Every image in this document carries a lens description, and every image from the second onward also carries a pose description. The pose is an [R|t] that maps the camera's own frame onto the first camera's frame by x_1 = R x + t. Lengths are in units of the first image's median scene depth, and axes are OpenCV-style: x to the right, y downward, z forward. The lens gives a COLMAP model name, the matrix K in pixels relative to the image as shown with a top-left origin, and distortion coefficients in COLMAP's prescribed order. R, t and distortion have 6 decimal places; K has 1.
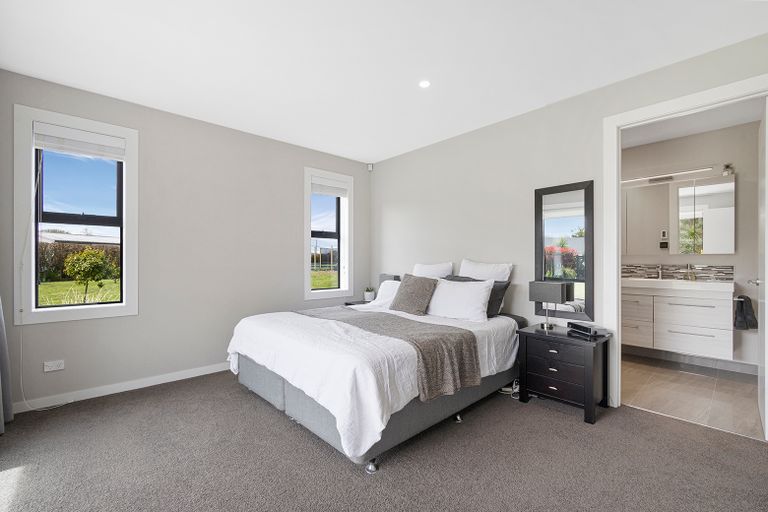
lens RADIAL K [[332.3, 0, 391.6], [0, 332.3, 260.6], [0, 0, 1]] dist [0.006208, -0.000927]
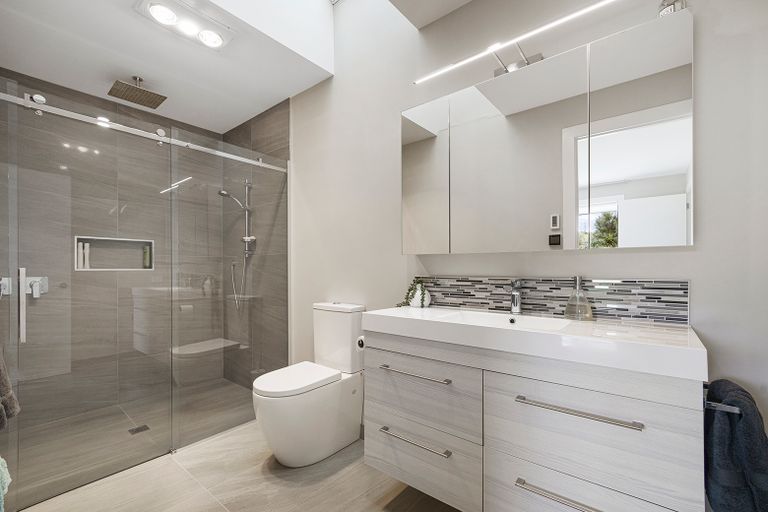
lens RADIAL K [[332.3, 0, 385.3], [0, 332.3, 267.9], [0, 0, 1]] dist [0.006208, -0.000927]
pose [[0.990212, -0.005647, 0.139461, 0.620834], [0.005569, 0.999984, 0.000954, -0.000869], [-0.139464, -0.000168, 0.990227, 0.655203]]
